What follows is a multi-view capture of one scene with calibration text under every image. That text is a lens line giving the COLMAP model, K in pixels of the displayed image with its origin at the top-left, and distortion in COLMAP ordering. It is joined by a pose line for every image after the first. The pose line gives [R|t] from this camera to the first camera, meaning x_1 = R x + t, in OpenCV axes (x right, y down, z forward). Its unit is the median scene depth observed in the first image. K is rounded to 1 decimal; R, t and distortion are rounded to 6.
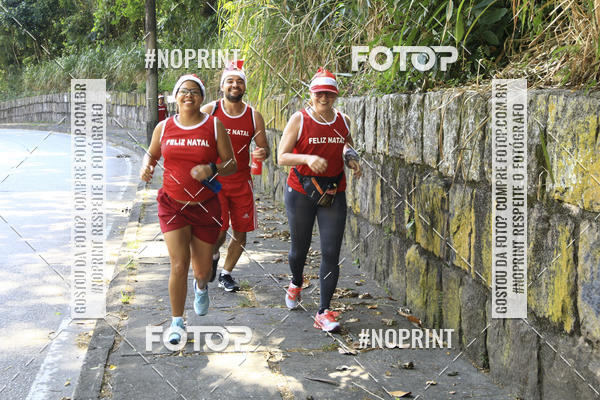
lens RADIAL K [[4410.3, 0, 285.8], [0, 4410.3, 203.7], [0, 0, 1]] dist [3.492342, 0.000000]
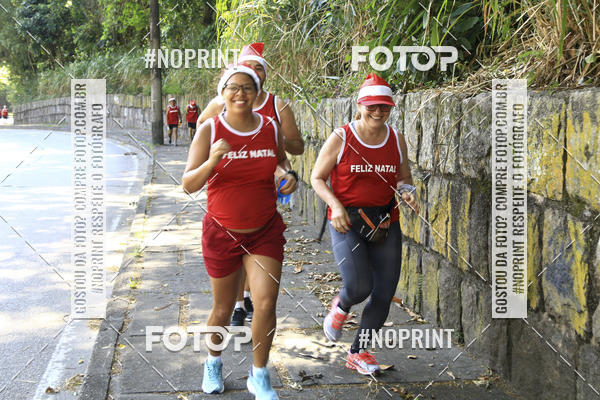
lens RADIAL K [[4268.9, 0, 305.9], [0, 4268.9, 189.9], [0, 0, 1]] dist [3.150160, 0.000000]
pose [[0.999965, -0.007126, 0.004453, 0.001807], [0.007139, 0.999970, -0.002942, 0.001683], [-0.004432, 0.002973, 0.999986, -0.058280]]
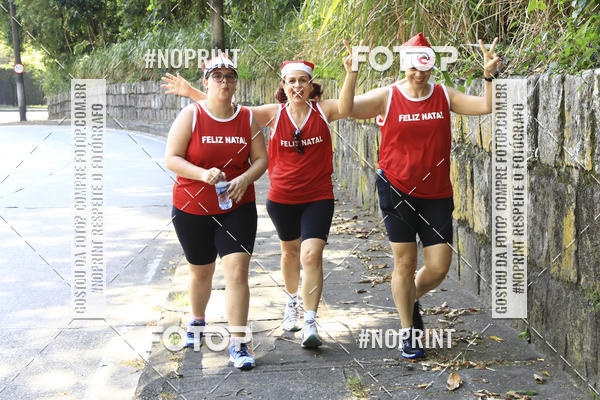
lens RADIAL K [[1483.1, 0, 301.4], [0, 1483.1, 194.6], [0, 0, 1]] dist [0.163256, 0.000000]
pose [[0.999902, -0.013976, 0.000557, -0.016502], [0.013939, 0.998981, 0.042932, -0.016911], [-0.001157, -0.042920, 0.999078, 0.792457]]
